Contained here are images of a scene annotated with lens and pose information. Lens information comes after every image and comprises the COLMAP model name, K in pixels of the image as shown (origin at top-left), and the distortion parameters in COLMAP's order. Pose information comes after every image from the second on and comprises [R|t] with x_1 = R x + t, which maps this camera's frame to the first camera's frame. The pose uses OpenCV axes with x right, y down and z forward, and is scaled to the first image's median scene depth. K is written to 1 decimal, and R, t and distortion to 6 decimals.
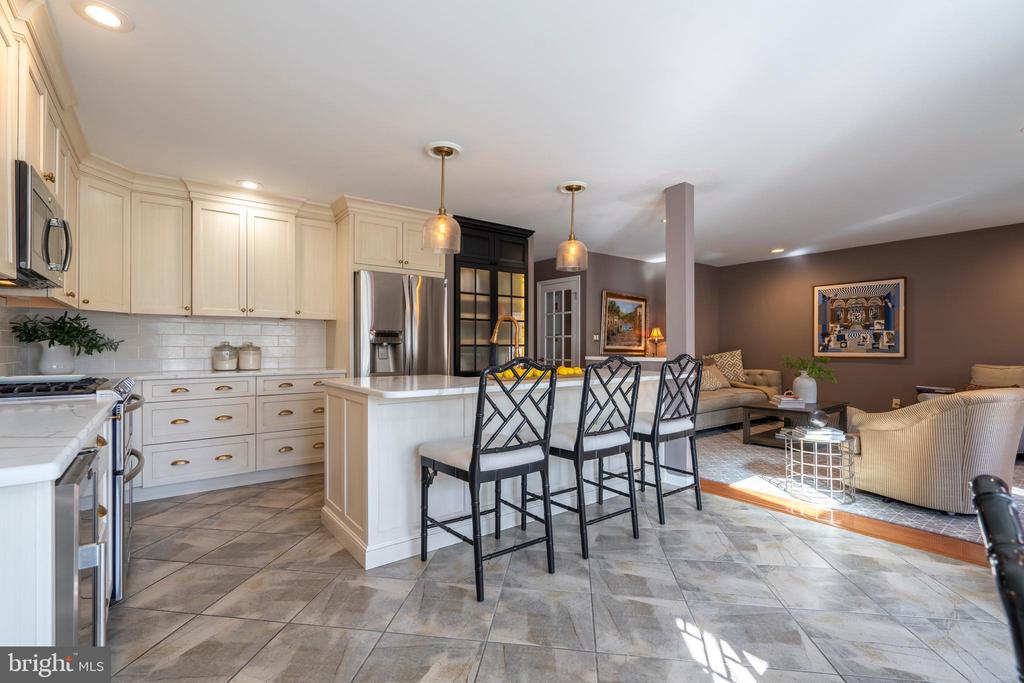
lens RADIAL K [[467.0, 0, 505.8], [0, 467.0, 346.0], [0, 0, 1]] dist [-0.009445, 0.005891]
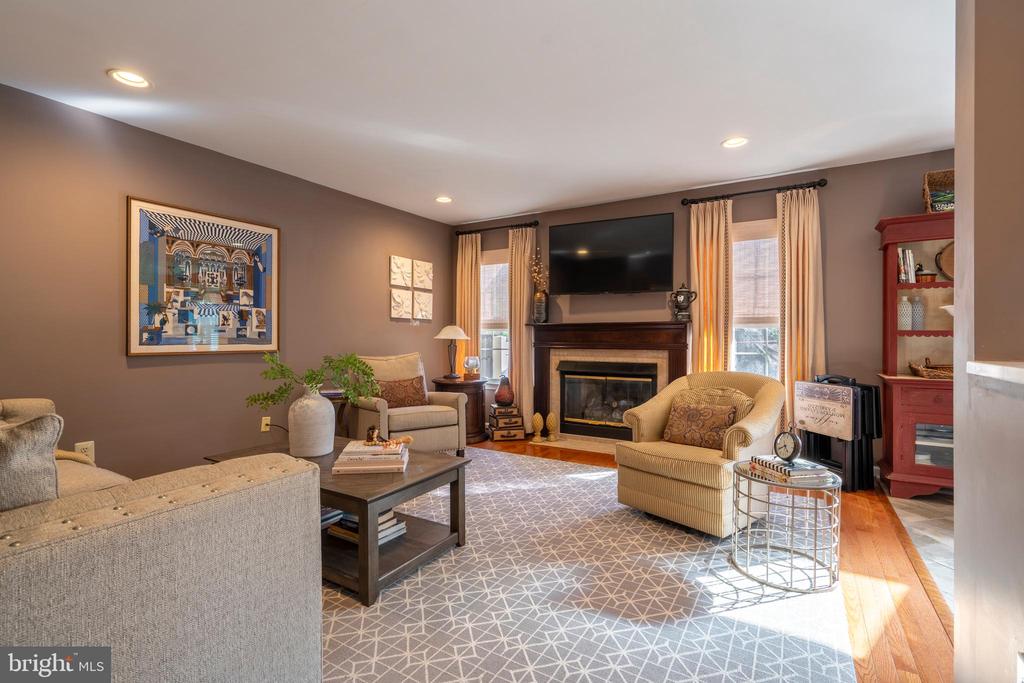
lens RADIAL K [[467.0, 0, 502.9], [0, 467.0, 341.9], [0, 0, 1]] dist [-0.009445, 0.005891]
pose [[-0.347203, -0.004939, 0.937777, 0.194451], [0.000899, 0.999984, 0.005600, 0.012552], [-0.937790, 0.002787, -0.347193, 1.344495]]
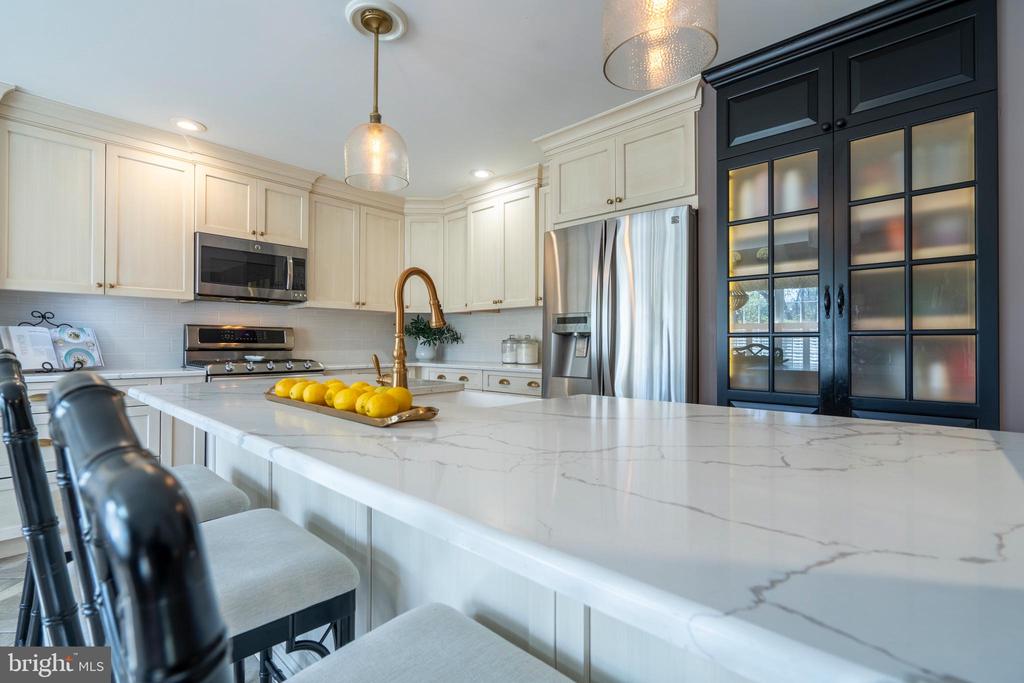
lens RADIAL K [[467.0, 0, 511.3], [0, 467.0, 341.0], [0, 0, 1]] dist [-0.009445, 0.005891]
pose [[0.177551, -0.006898, -0.984087, 0.387103], [0.000448, 0.999976, -0.006929, 0.011217], [0.984112, 0.000790, 0.177550, 0.805825]]
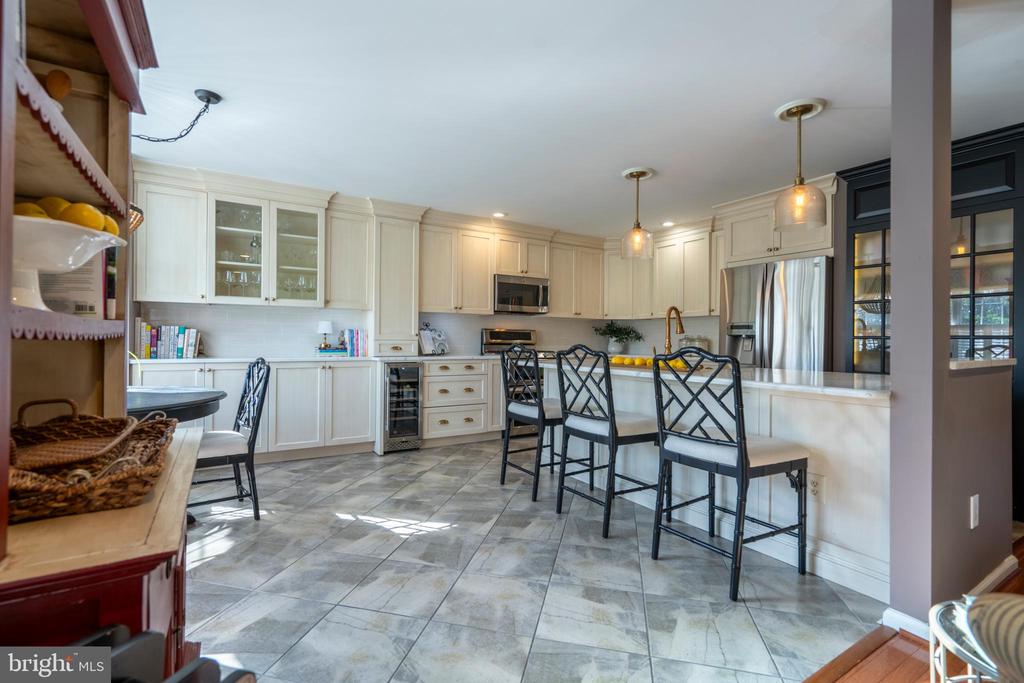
lens RADIAL K [[467.0, 0, 508.4], [0, 467.0, 342.7], [0, 0, 1]] dist [-0.009445, 0.005891]
pose [[-0.094808, 0.003358, -0.995490, 0.826355], [-0.006384, 0.999972, 0.003981, 0.010972], [0.995475, 0.006733, -0.094784, 0.592135]]
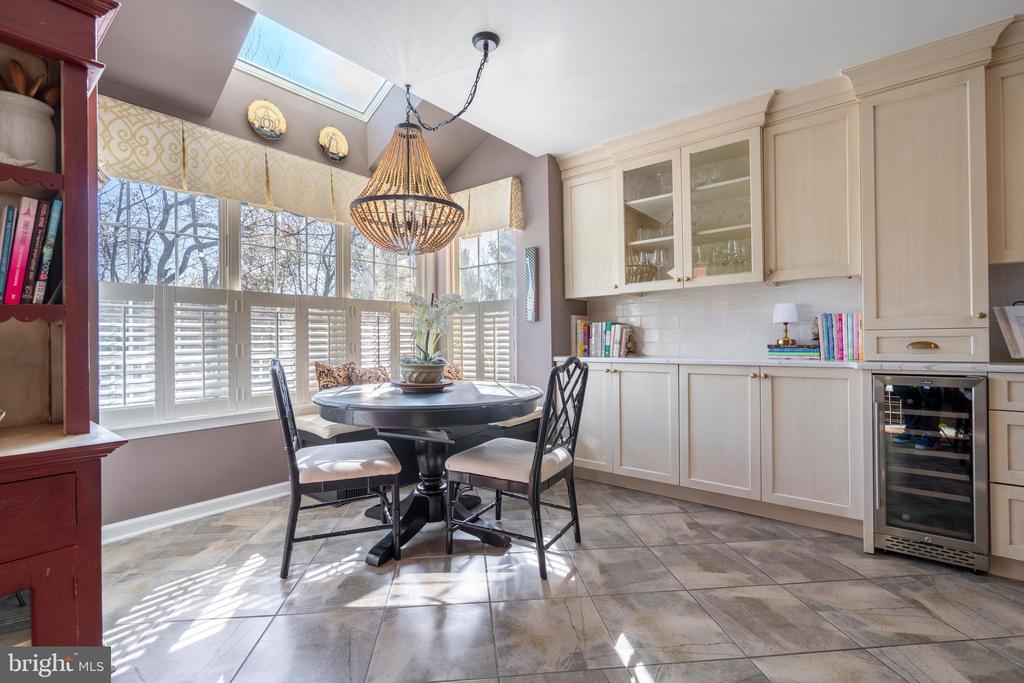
lens RADIAL K [[467.0, 0, 505.6], [0, 467.0, 338.0], [0, 0, 1]] dist [-0.009445, 0.005891]
pose [[-0.973429, 0.006075, -0.228908, 0.333722], [0.009036, 0.999888, -0.011892, 0.023855], [0.228810, -0.013644, -0.973375, 0.641314]]
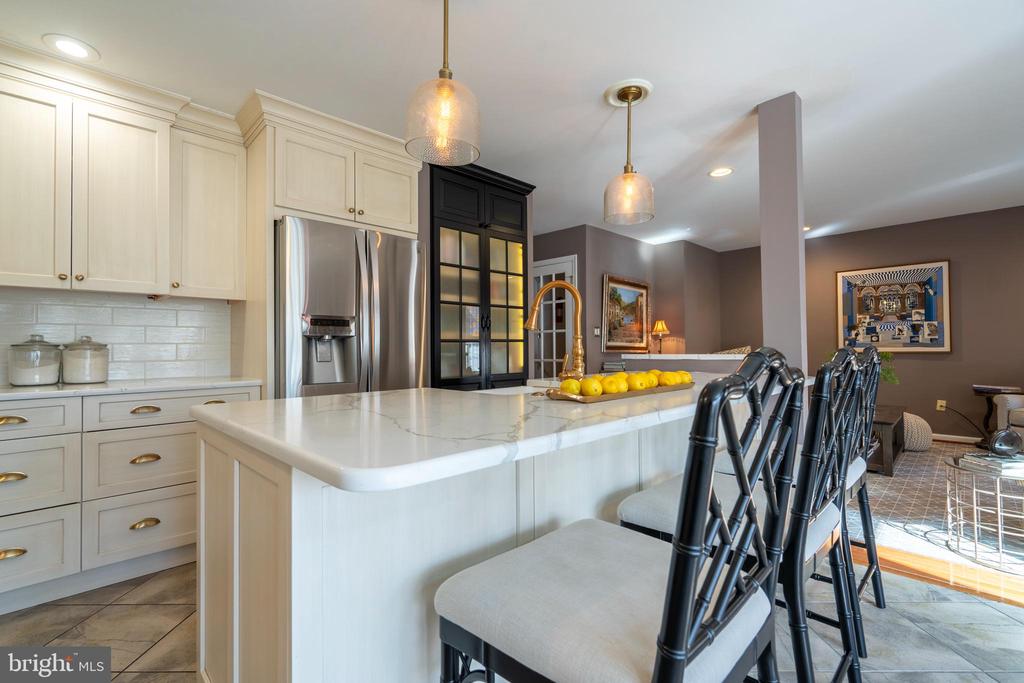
lens RADIAL K [[467.0, 0, 506.9], [0, 467.0, 339.0], [0, 0, 1]] dist [-0.009445, 0.005891]
pose [[0.991743, -0.006858, 0.128058, -0.102140], [0.009205, 0.999800, -0.017744, 0.011093], [-0.127911, 0.018776, 0.991608, 0.358482]]
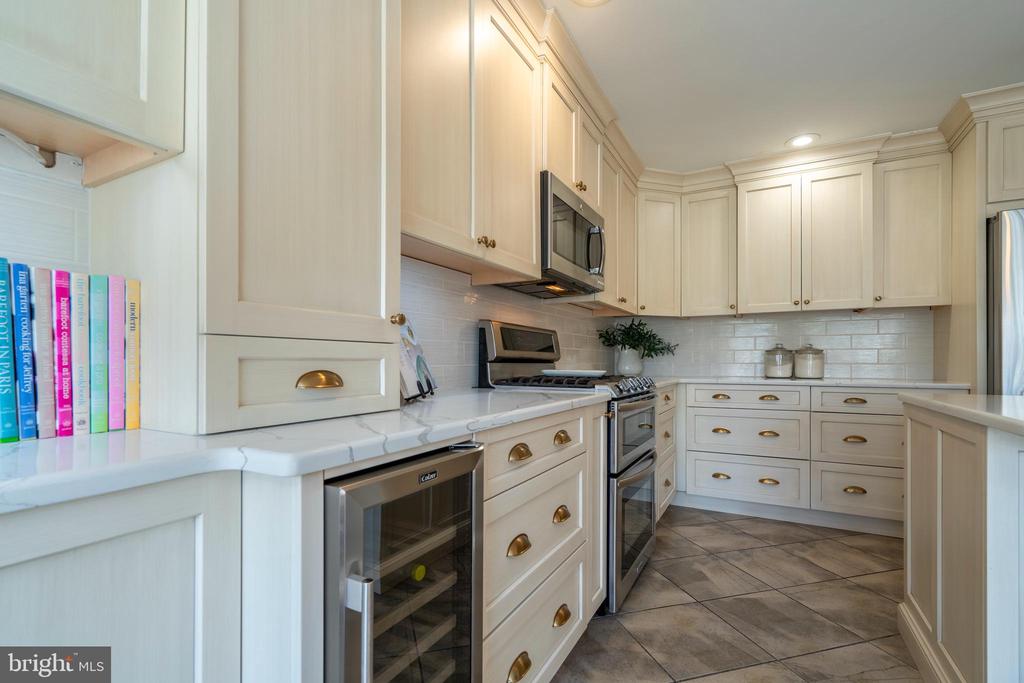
lens RADIAL K [[467.0, 0, 501.5], [0, 467.0, 360.4], [0, 0, 1]] dist [-0.009445, 0.005891]
pose [[0.404183, -0.000362, -0.914678, -0.034511], [0.000232, 1.000000, -0.000293, 0.020822], [0.914678, -0.000093, 0.404183, 0.200496]]
